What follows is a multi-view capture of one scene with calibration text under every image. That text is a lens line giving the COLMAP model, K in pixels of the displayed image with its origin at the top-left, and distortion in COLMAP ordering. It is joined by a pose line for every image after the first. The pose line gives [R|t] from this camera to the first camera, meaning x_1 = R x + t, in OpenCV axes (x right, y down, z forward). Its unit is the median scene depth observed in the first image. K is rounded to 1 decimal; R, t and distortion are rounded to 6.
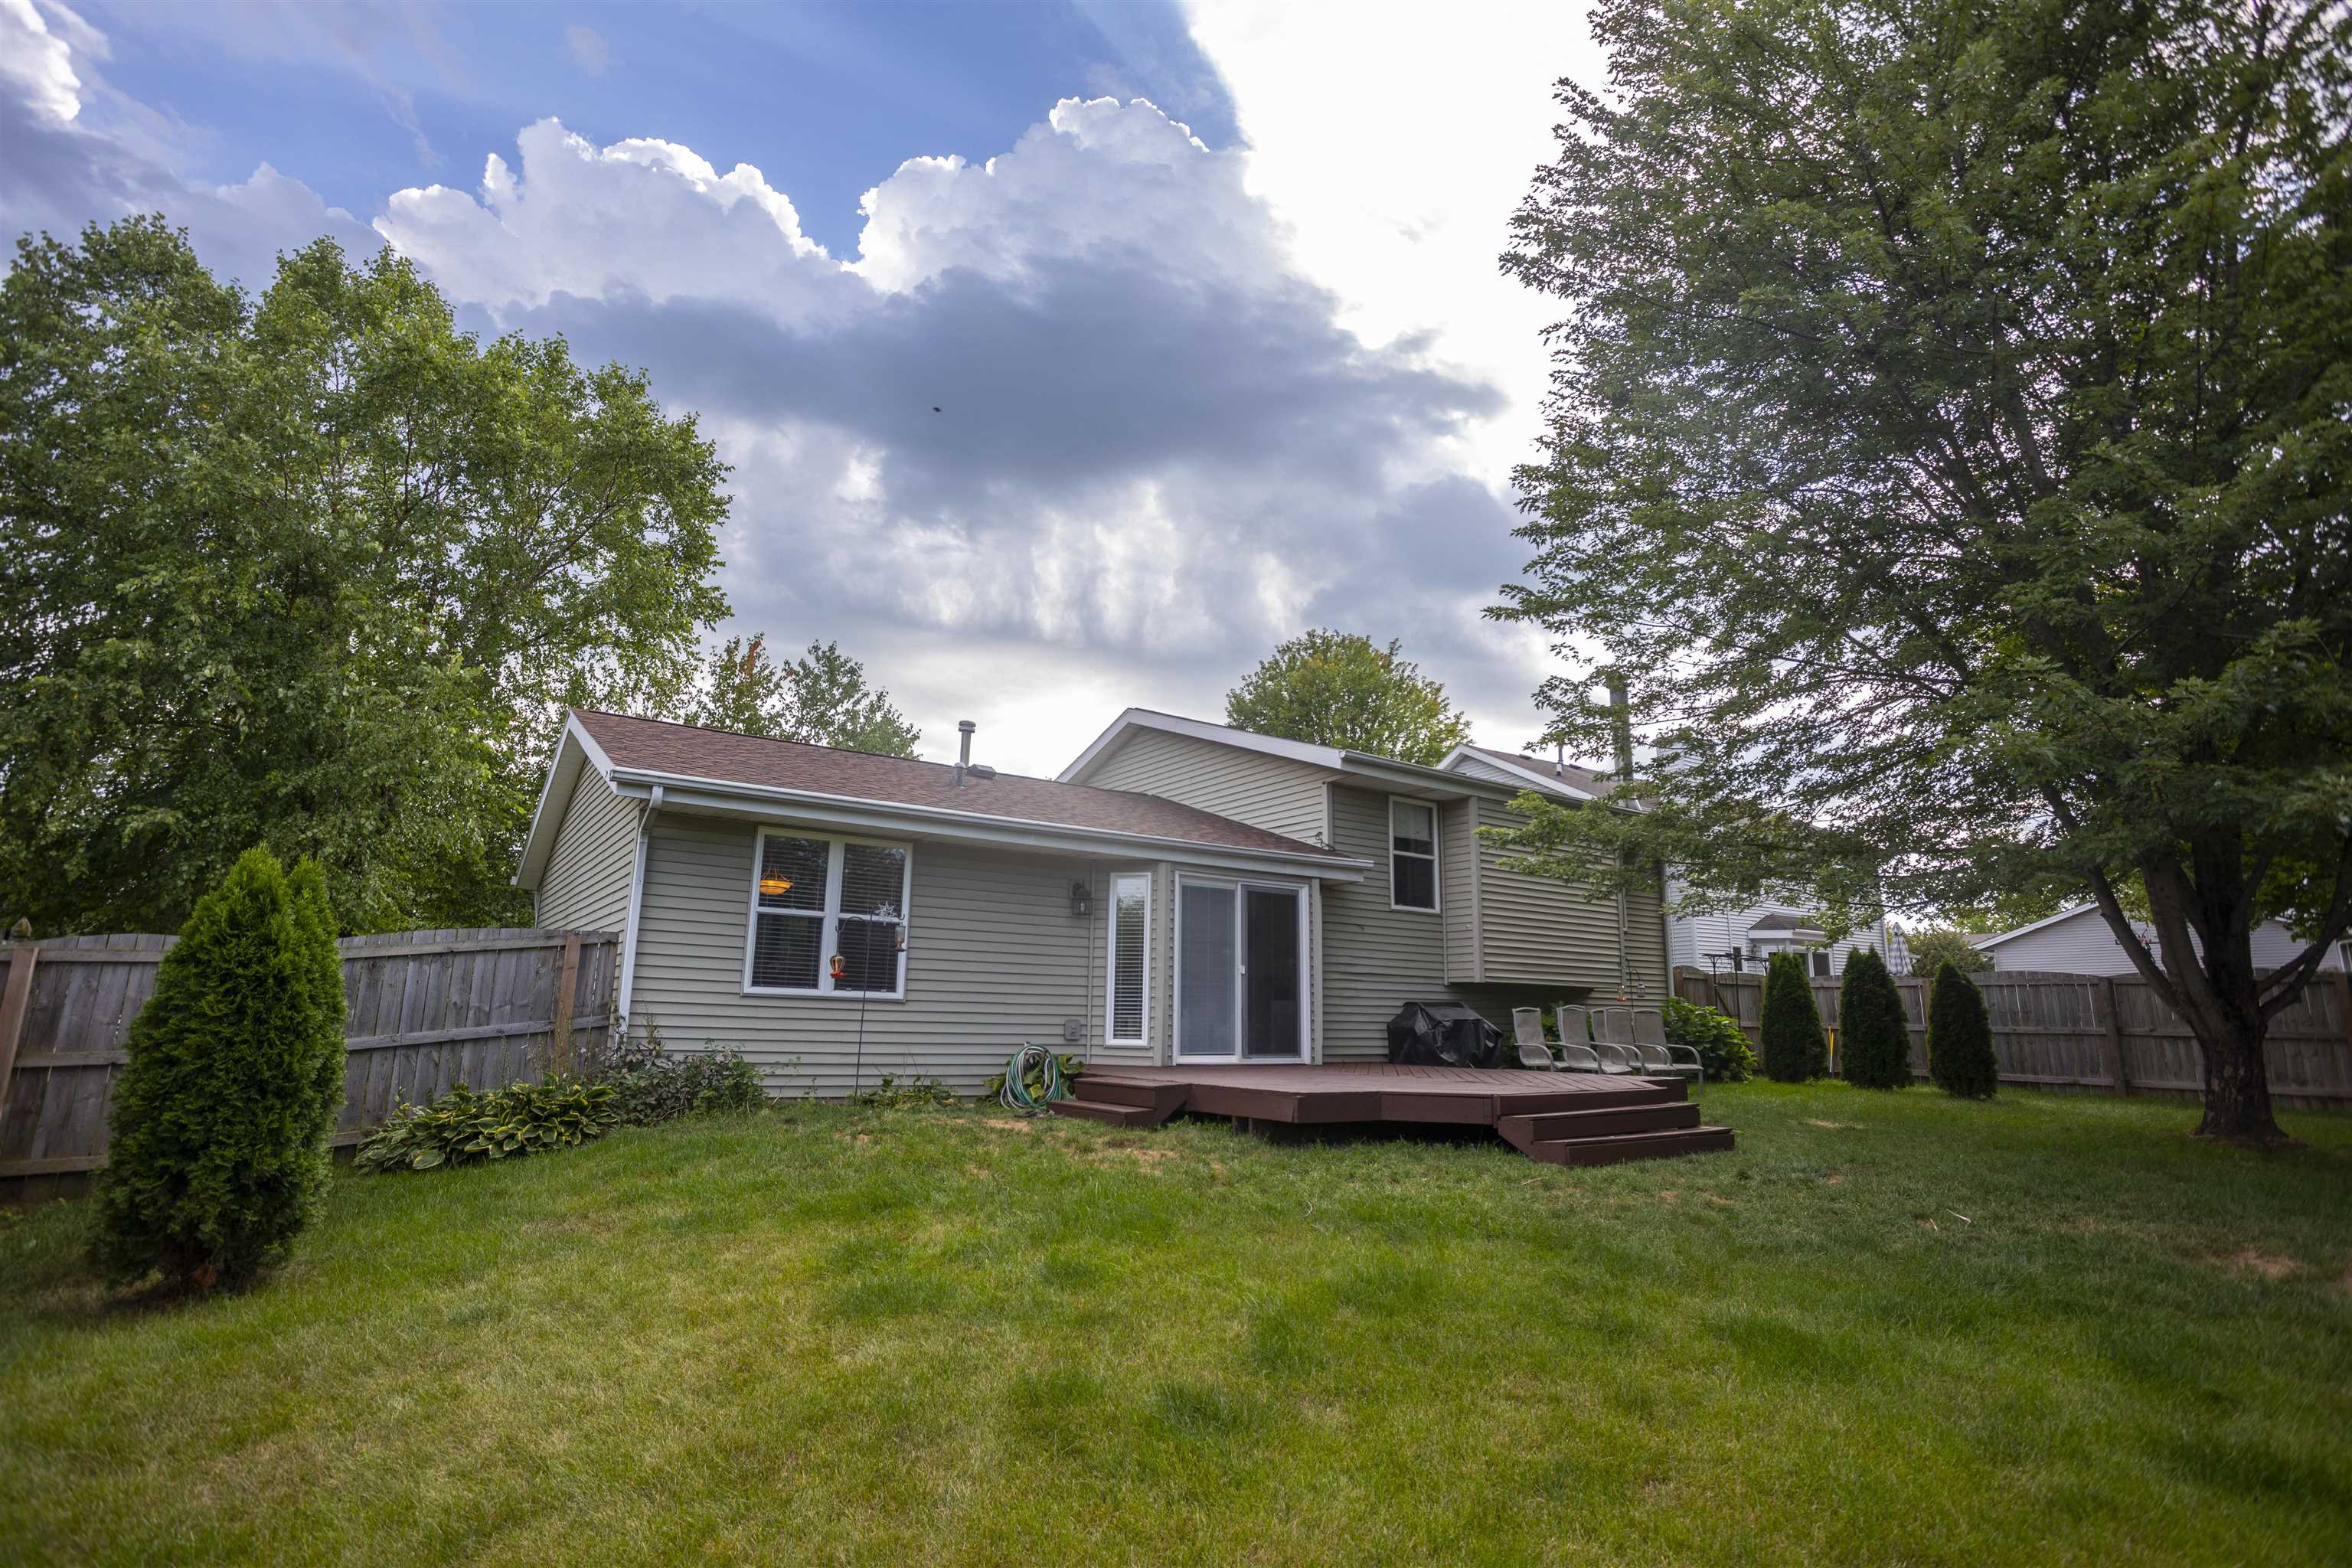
lens RADIAL K [[1186.4, 0, 1153.9], [0, 1186.4, 754.2], [0, 0, 1]] dist [-0.074263, 0.037941]
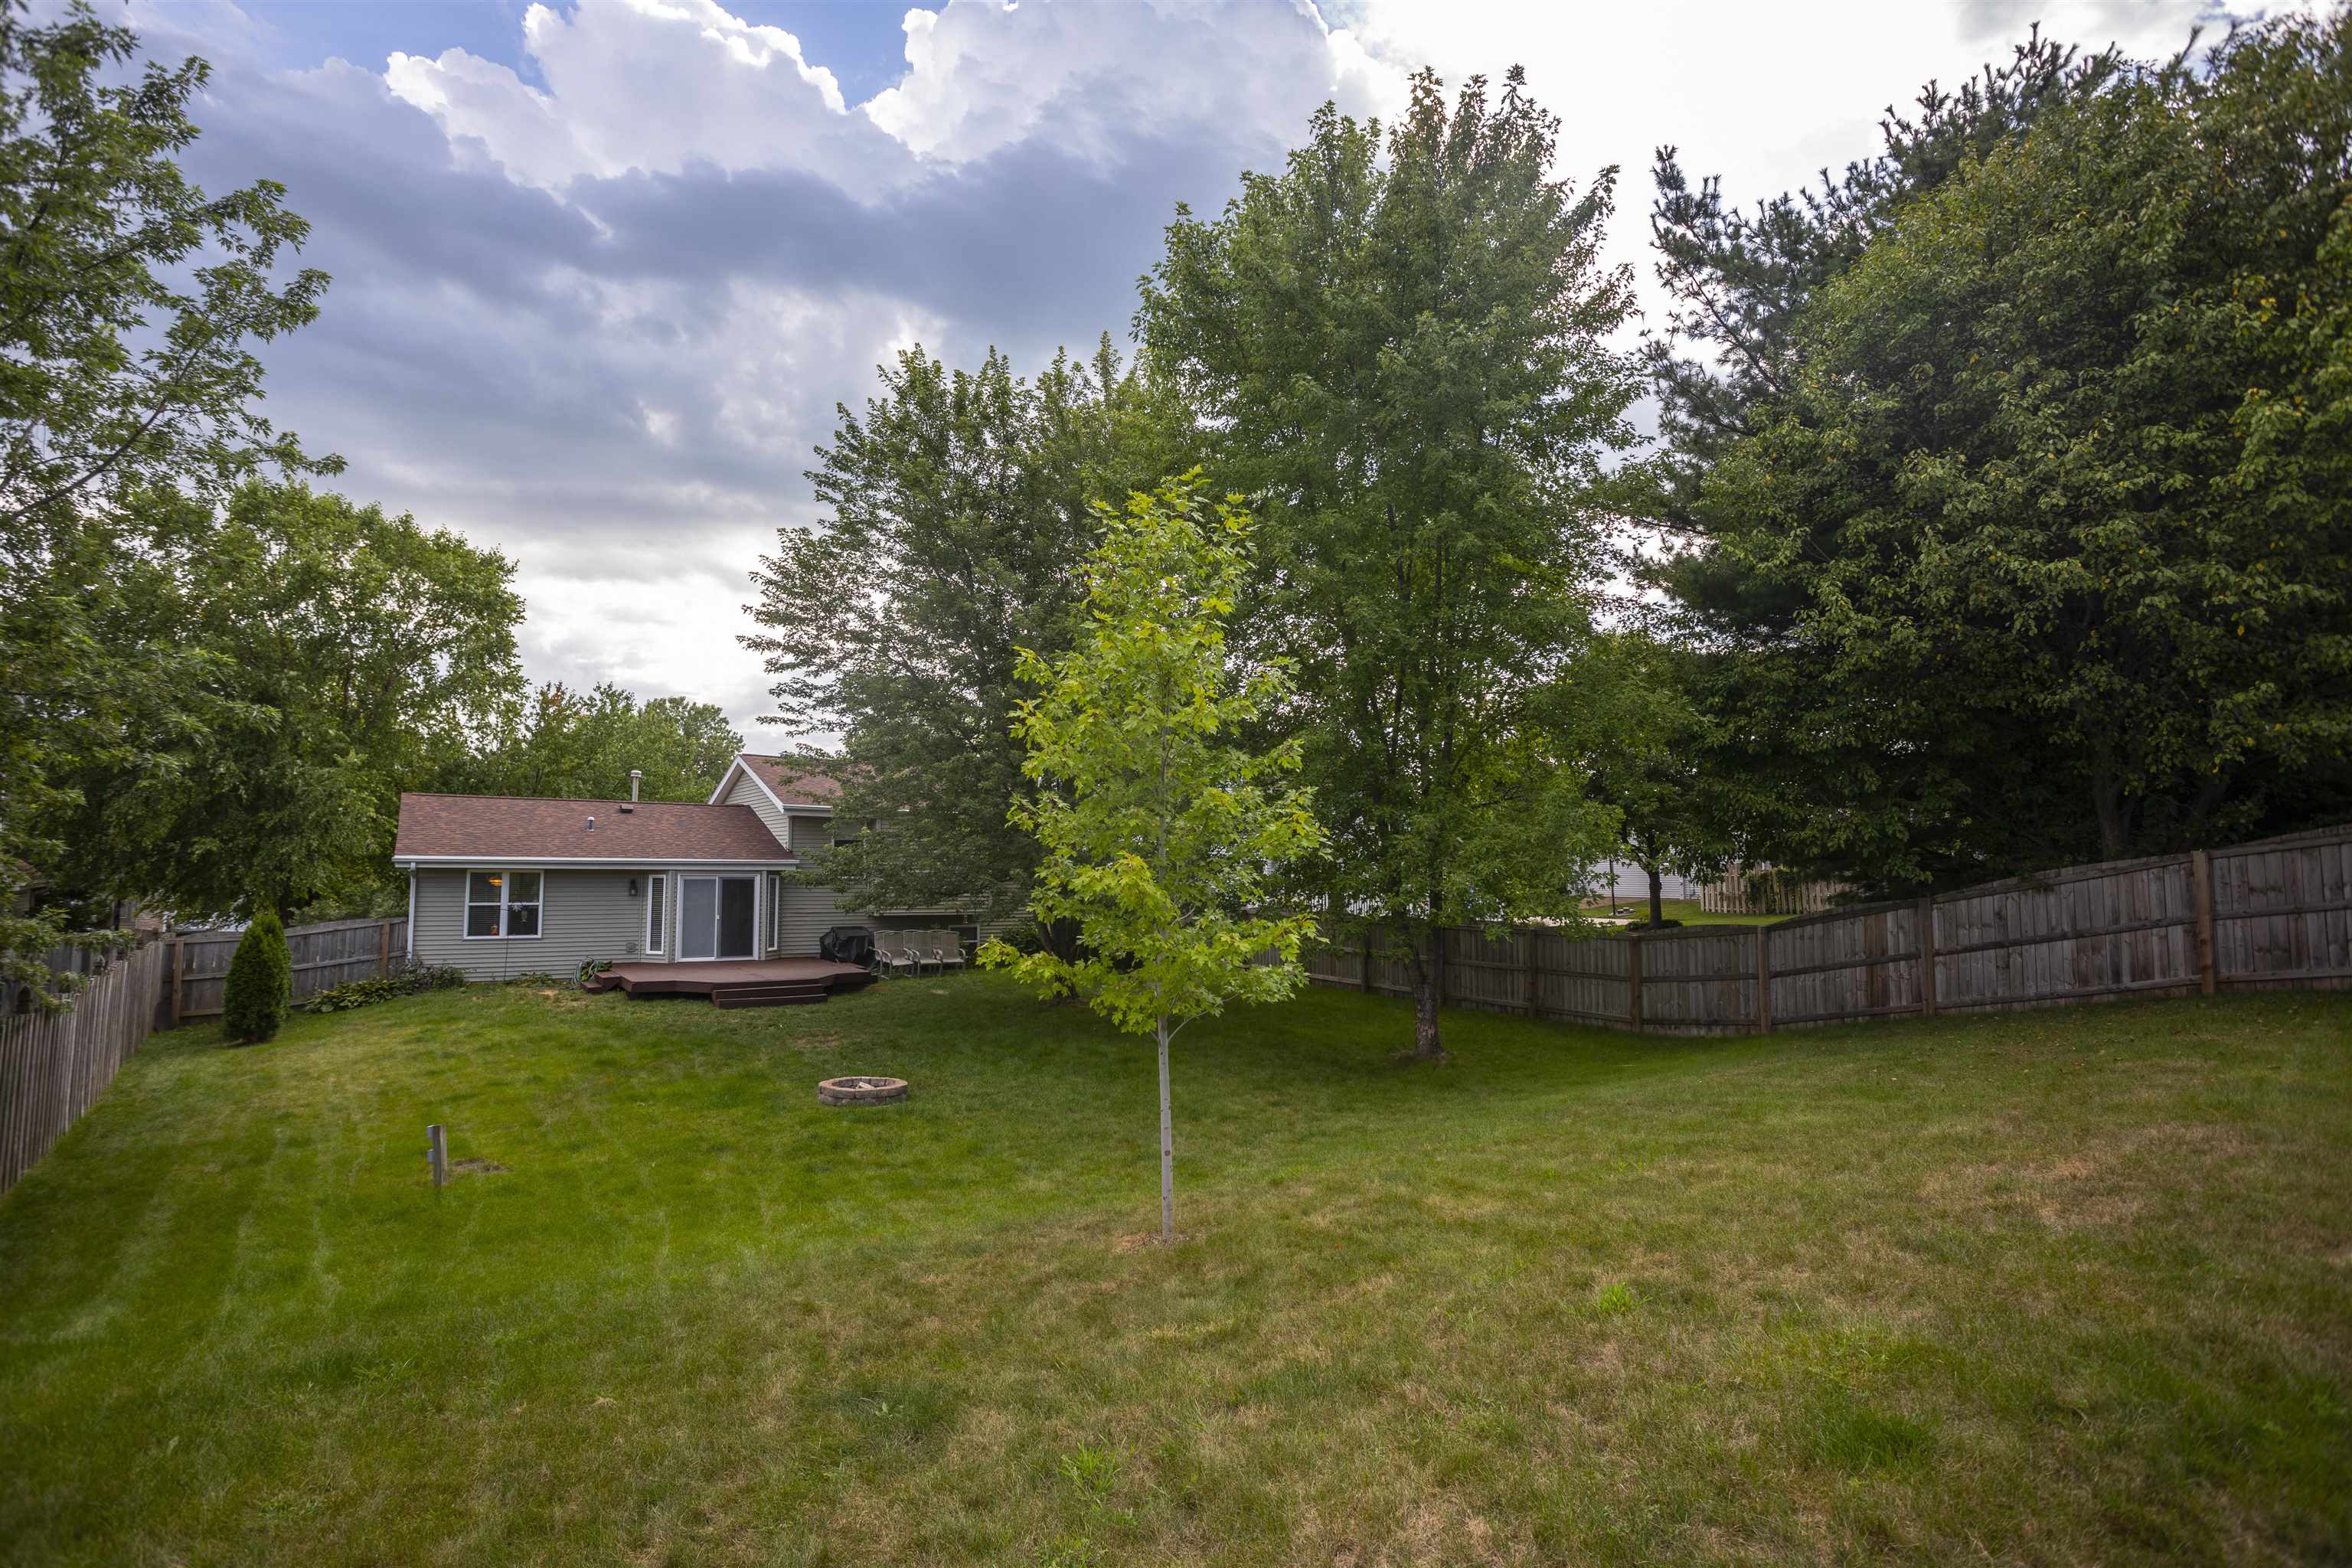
lens RADIAL K [[1186.4, 0, 1153.9], [0, 1186.4, 754.2], [0, 0, 1]] dist [-0.074263, 0.037941]
pose [[0.999907, -0.012683, -0.005038, 1.088903], [0.013247, 0.990781, 0.134826, -0.476977], [0.003282, -0.134880, 0.990856, -1.310924]]
